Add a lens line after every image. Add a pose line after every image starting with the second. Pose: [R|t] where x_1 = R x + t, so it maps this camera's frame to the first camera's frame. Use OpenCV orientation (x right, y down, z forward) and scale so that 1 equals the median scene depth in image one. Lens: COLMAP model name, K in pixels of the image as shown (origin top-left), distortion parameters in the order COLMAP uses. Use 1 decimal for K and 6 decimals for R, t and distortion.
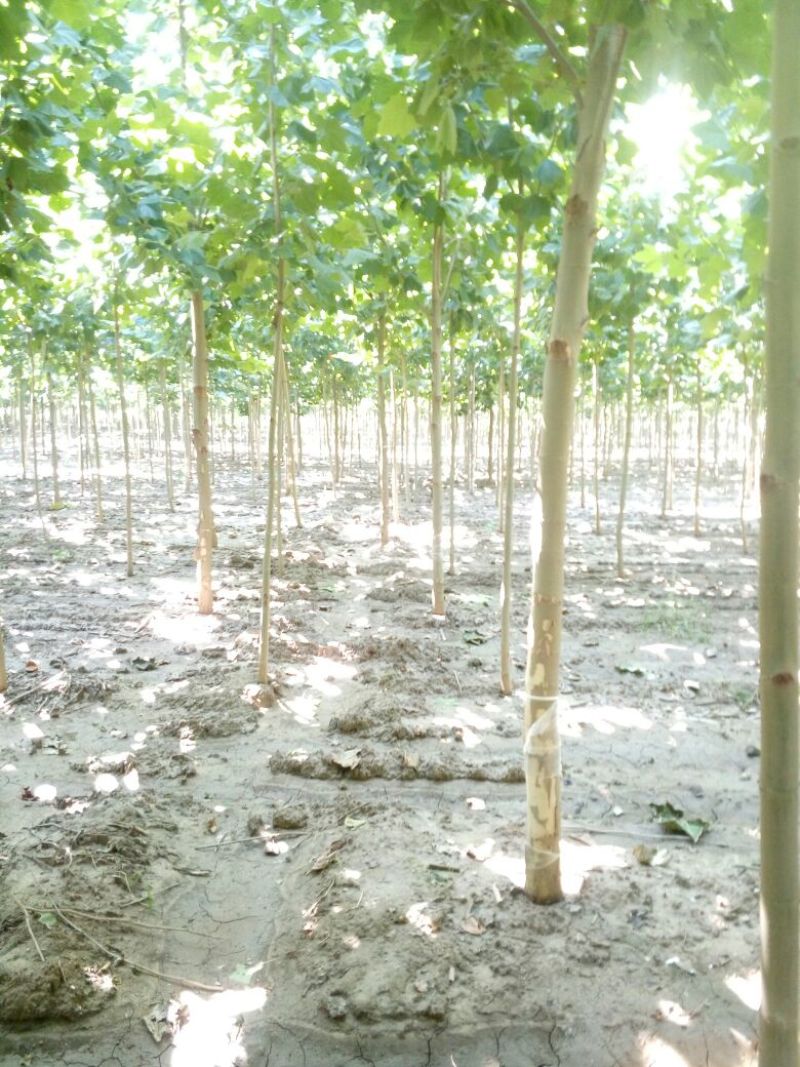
lens RADIAL K [[839.9, 0, 416.5], [0, 839.9, 537.4], [0, 0, 1]] dist [0.144256, -0.287322]
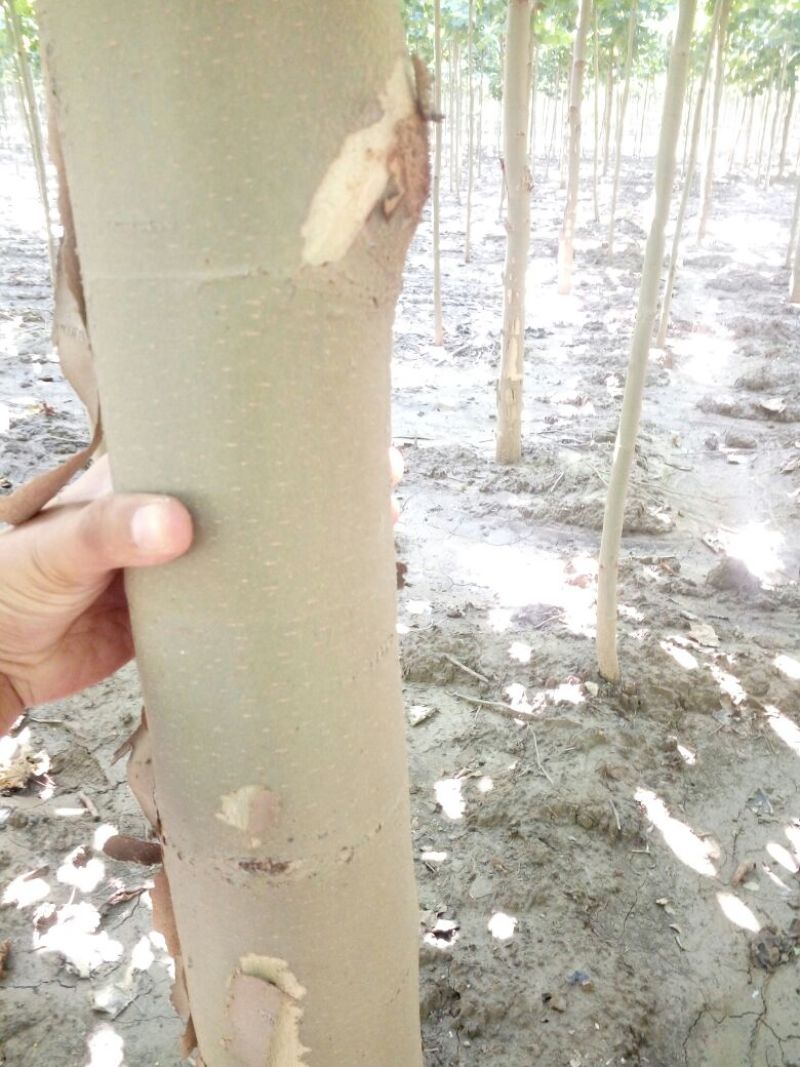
lens RADIAL K [[839.9, 0, 416.5], [0, 839.9, 537.4], [0, 0, 1]] dist [0.144256, -0.287322]
pose [[0.969782, 0.099415, -0.222799, -0.245233], [-0.022165, 0.945337, 0.325341, 0.051015], [0.242964, -0.310571, 0.918974, -0.242422]]
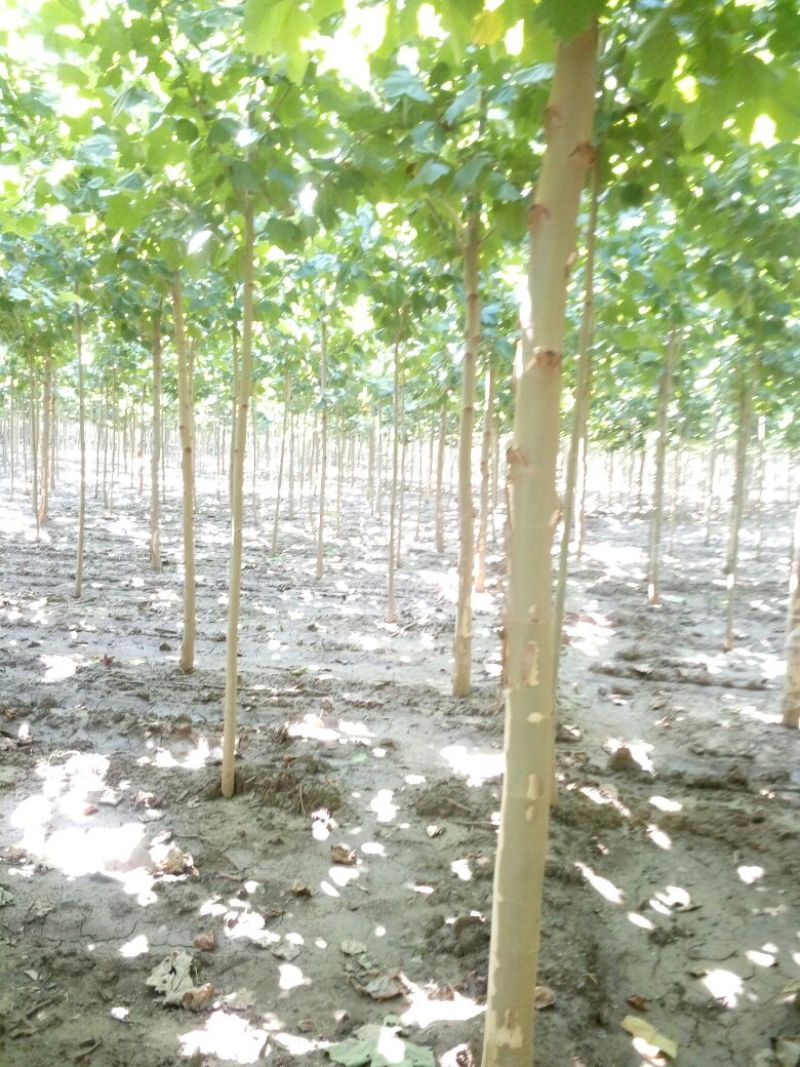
lens RADIAL K [[828.8, 0, 401.4], [0, 828.8, 501.0], [0, 0, 1]] dist [0.154555, -0.269302]
pose [[0.987442, 0.043519, -0.151867, -0.271293], [-0.055137, 0.995796, -0.073142, 0.072432], [0.148046, 0.080597, 0.985691, -0.616344]]
